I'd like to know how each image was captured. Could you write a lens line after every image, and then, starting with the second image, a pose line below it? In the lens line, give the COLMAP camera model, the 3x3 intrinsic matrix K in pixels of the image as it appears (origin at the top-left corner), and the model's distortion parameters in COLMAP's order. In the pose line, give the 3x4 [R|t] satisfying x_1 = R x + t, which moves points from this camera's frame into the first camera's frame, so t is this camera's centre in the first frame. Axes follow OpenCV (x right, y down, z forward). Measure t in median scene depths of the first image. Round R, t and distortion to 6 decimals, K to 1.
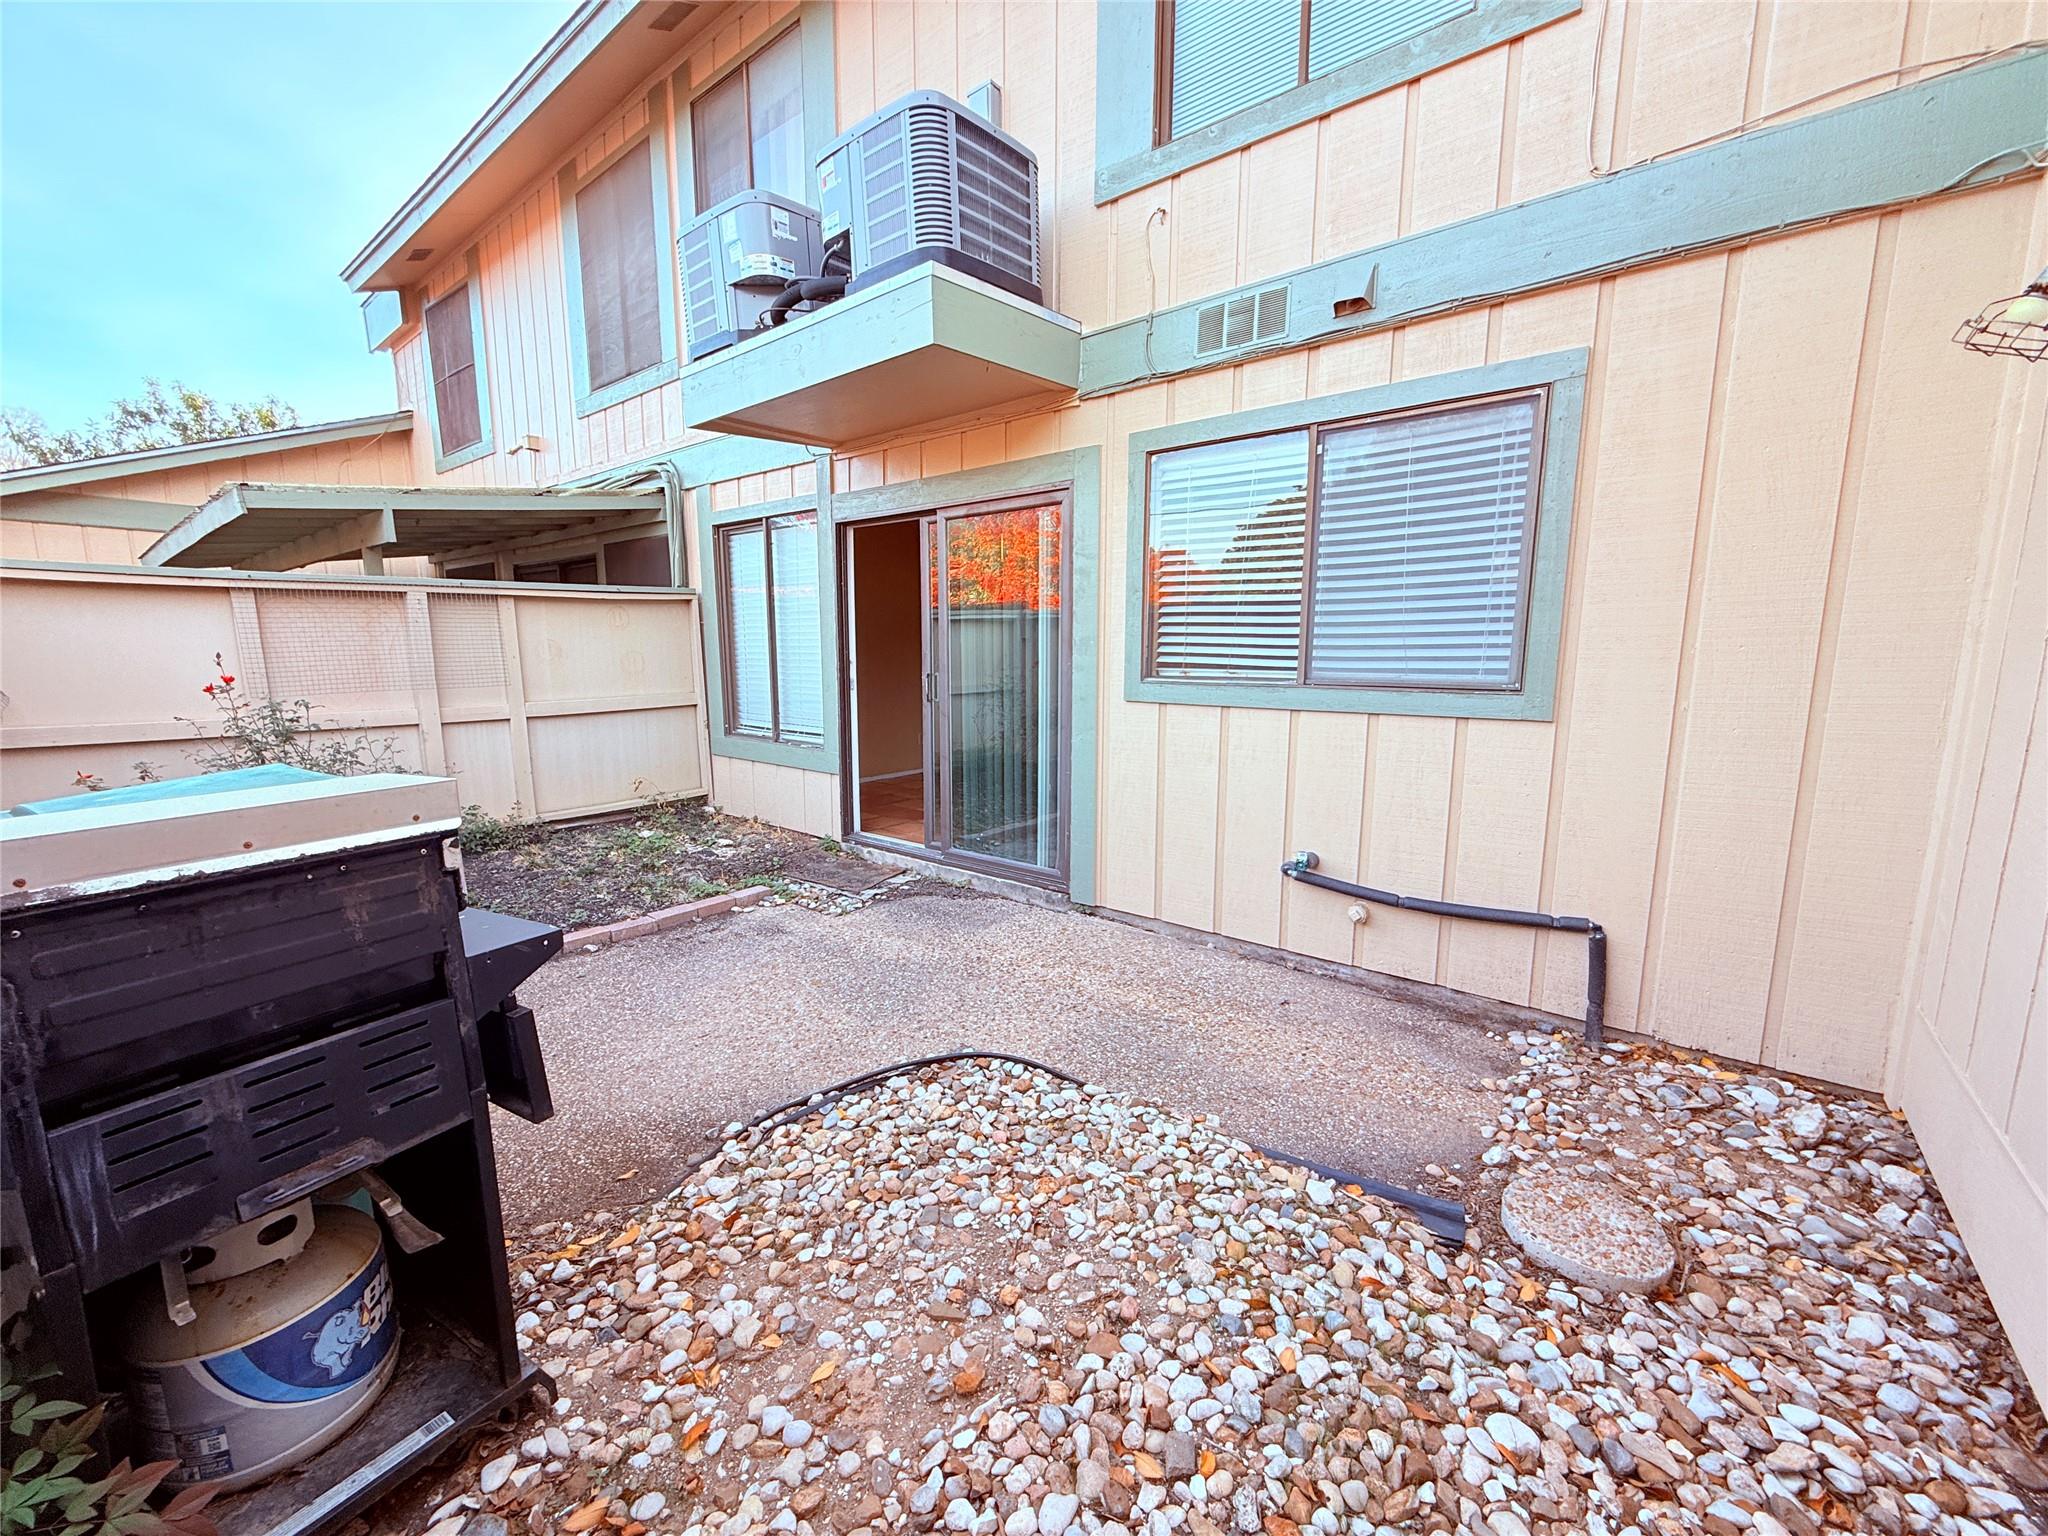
lens RADIAL K [[815.7, 0, 1017.2], [0, 815.7, 770.3], [0, 0, 1]] dist [-0.001154, 0.000070]
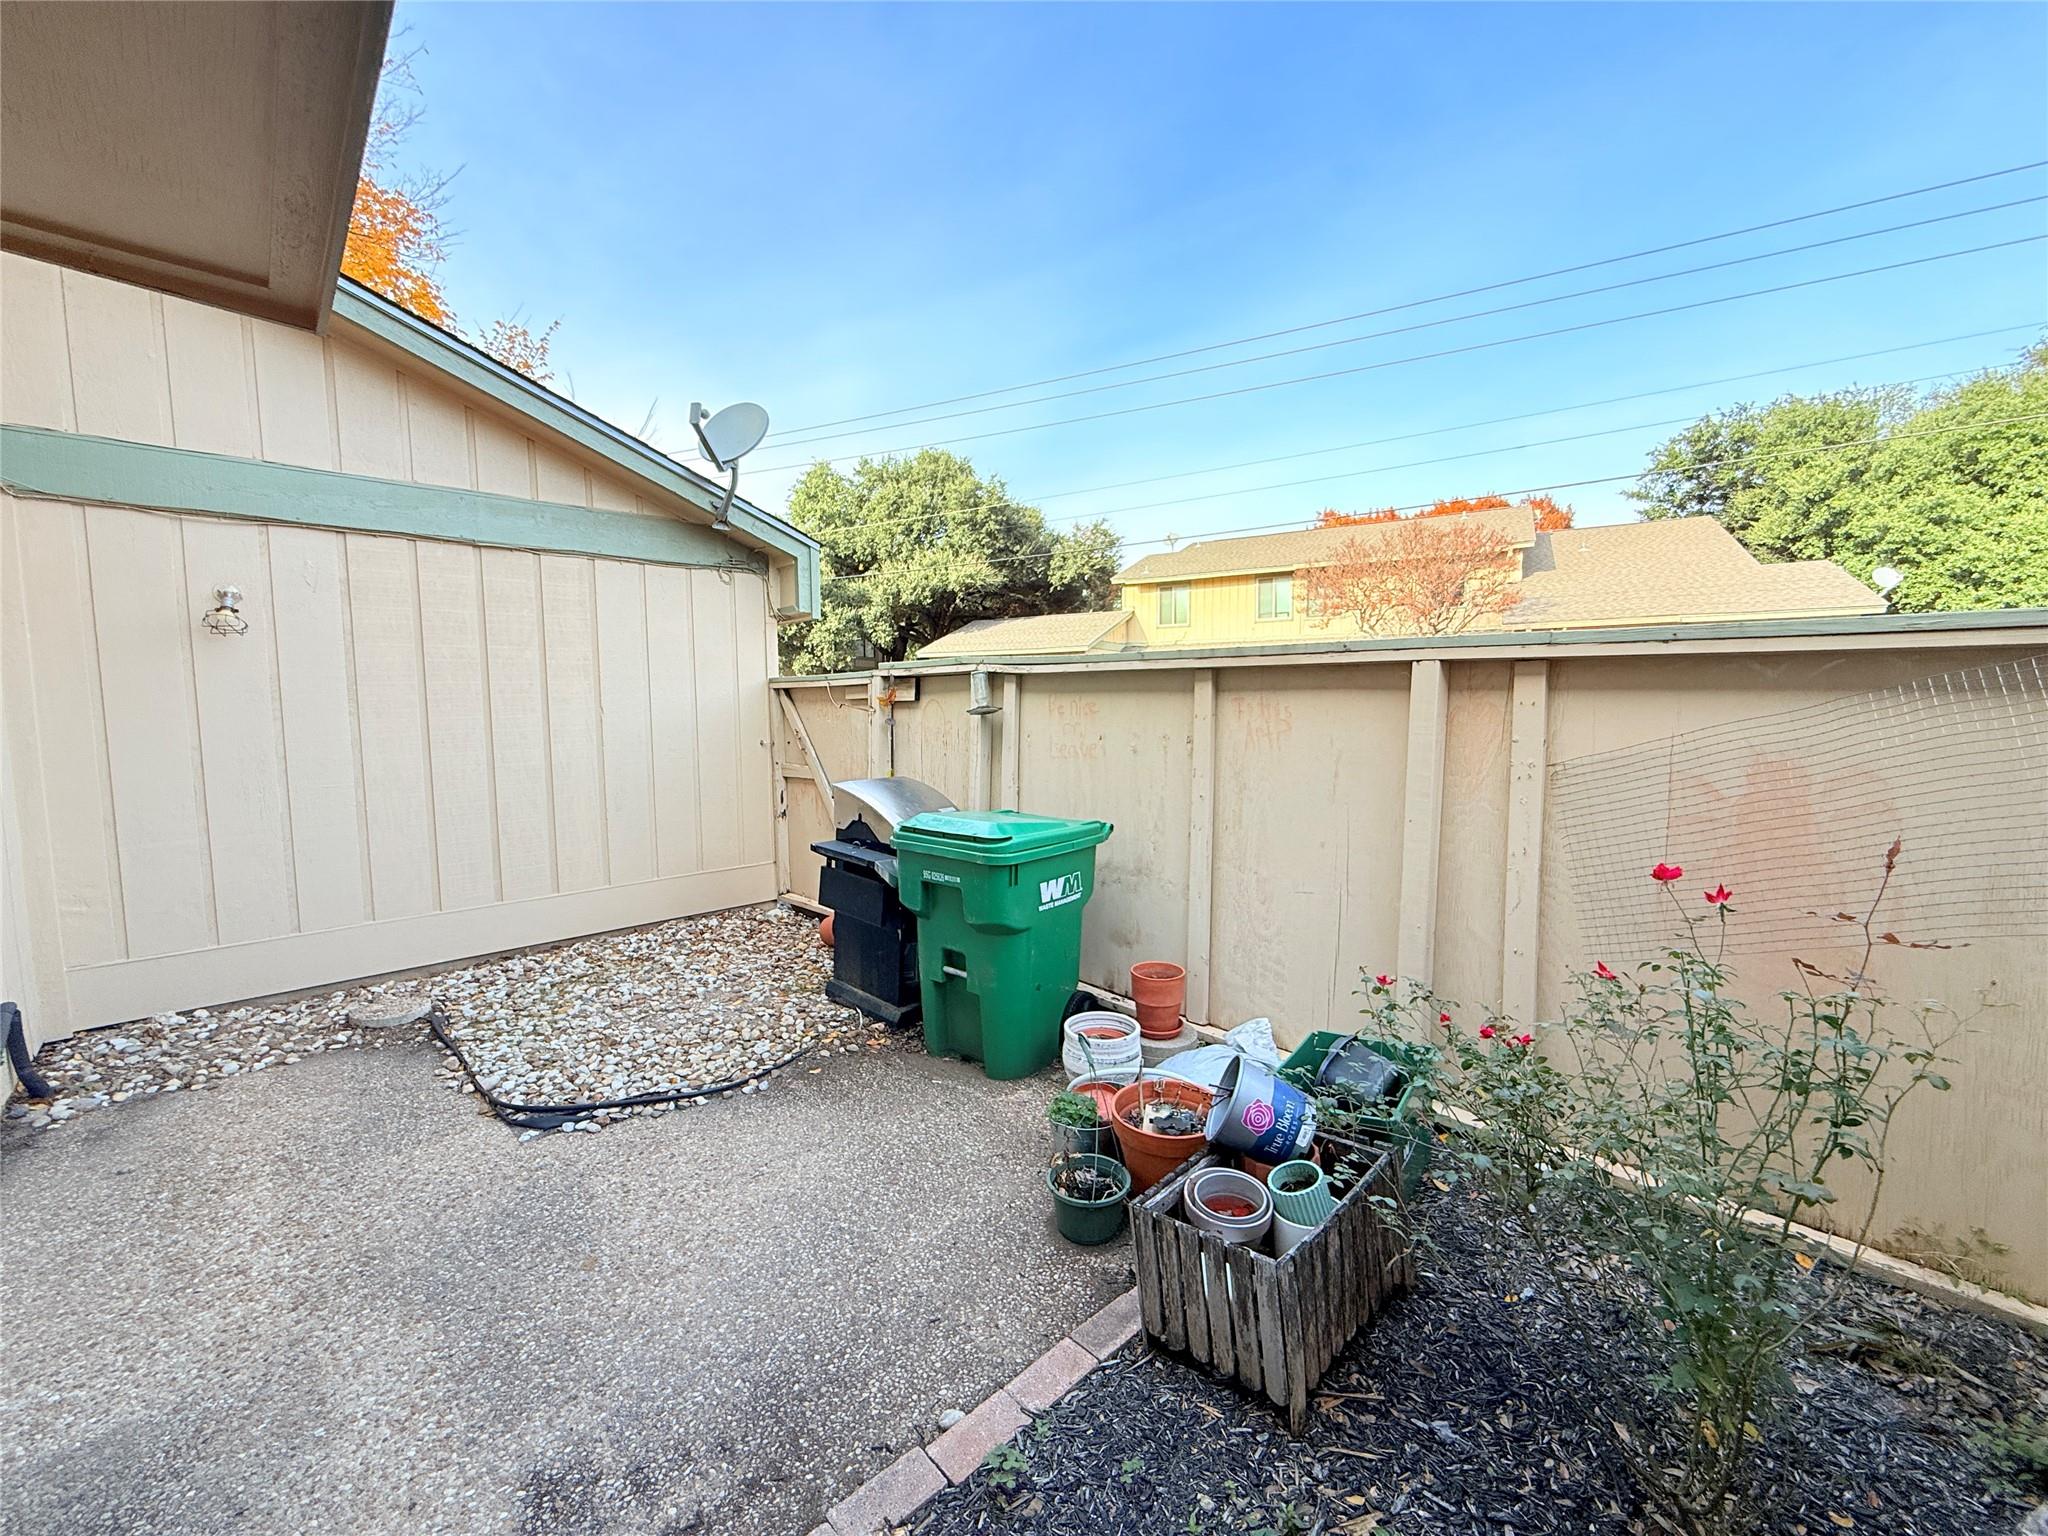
lens RADIAL K [[815.7, 0, 1017.2], [0, 815.7, 770.3], [0, 0, 1]] dist [-0.001154, 0.000070]
pose [[-0.992087, 0.003966, 0.125493, -0.685713], [0.034052, 0.970538, 0.238532, -0.289444], [-0.120850, 0.240917, -0.962992, 1.517809]]
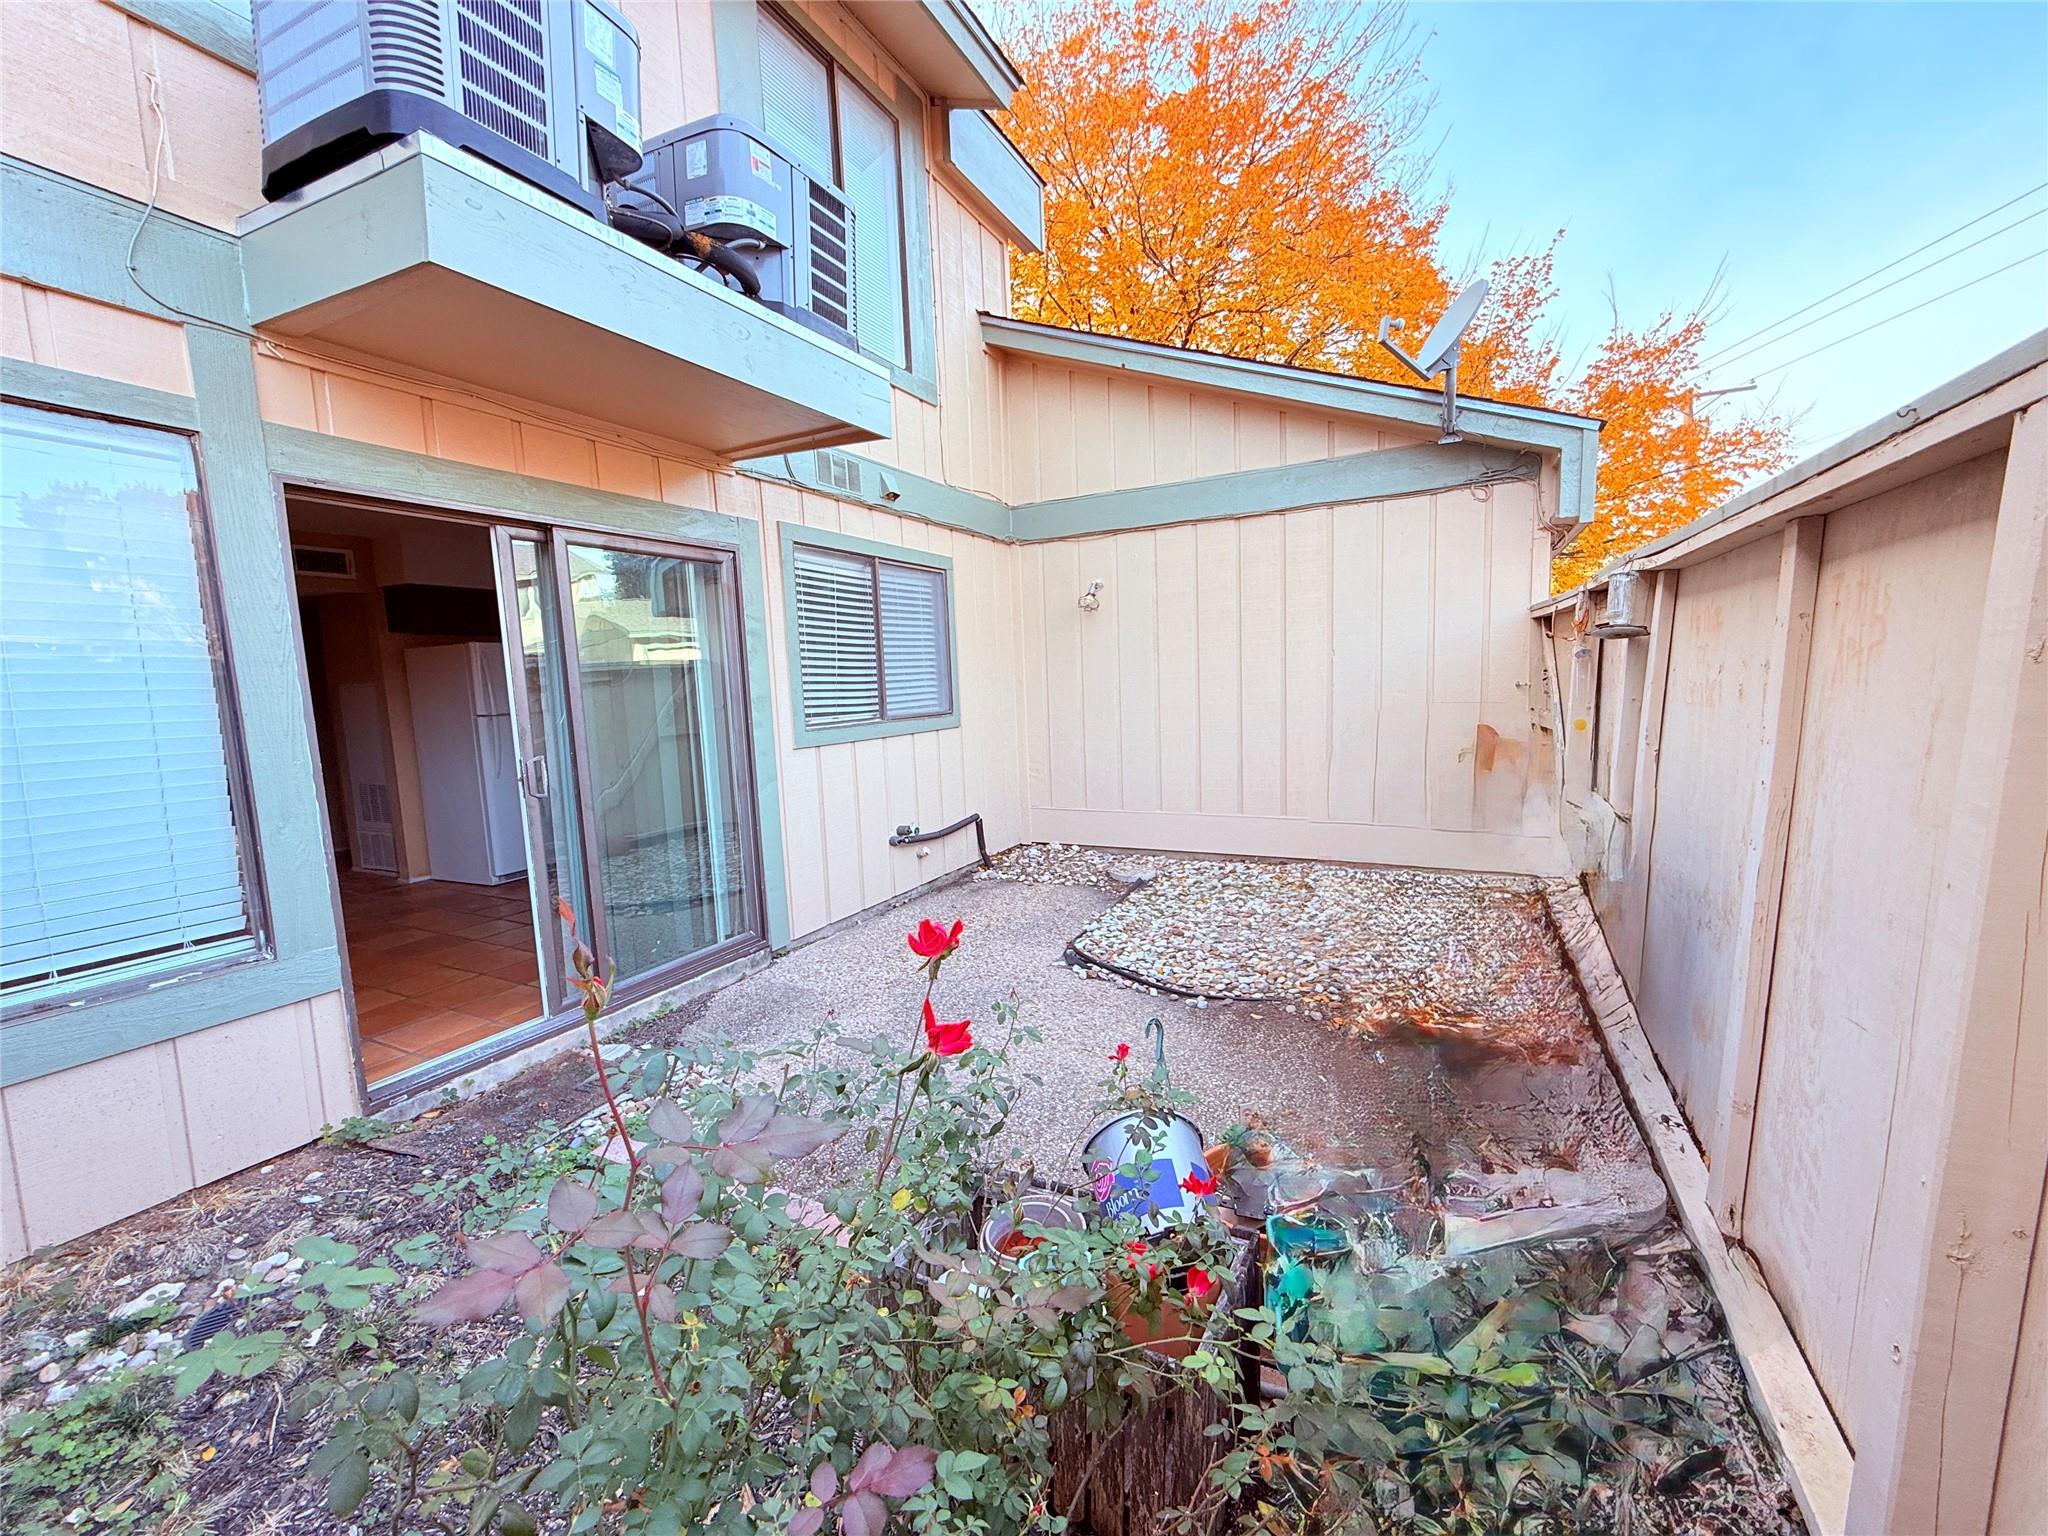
lens RADIAL K [[815.7, 0, 1017.2], [0, 815.7, 770.3], [0, 0, 1]] dist [-0.001154, 0.000070]
pose [[-0.203347, -0.095795, 0.974409, -1.197912], [0.194556, 0.971403, 0.136101, -0.171625], [-0.959582, 0.217253, -0.178894, 1.041177]]
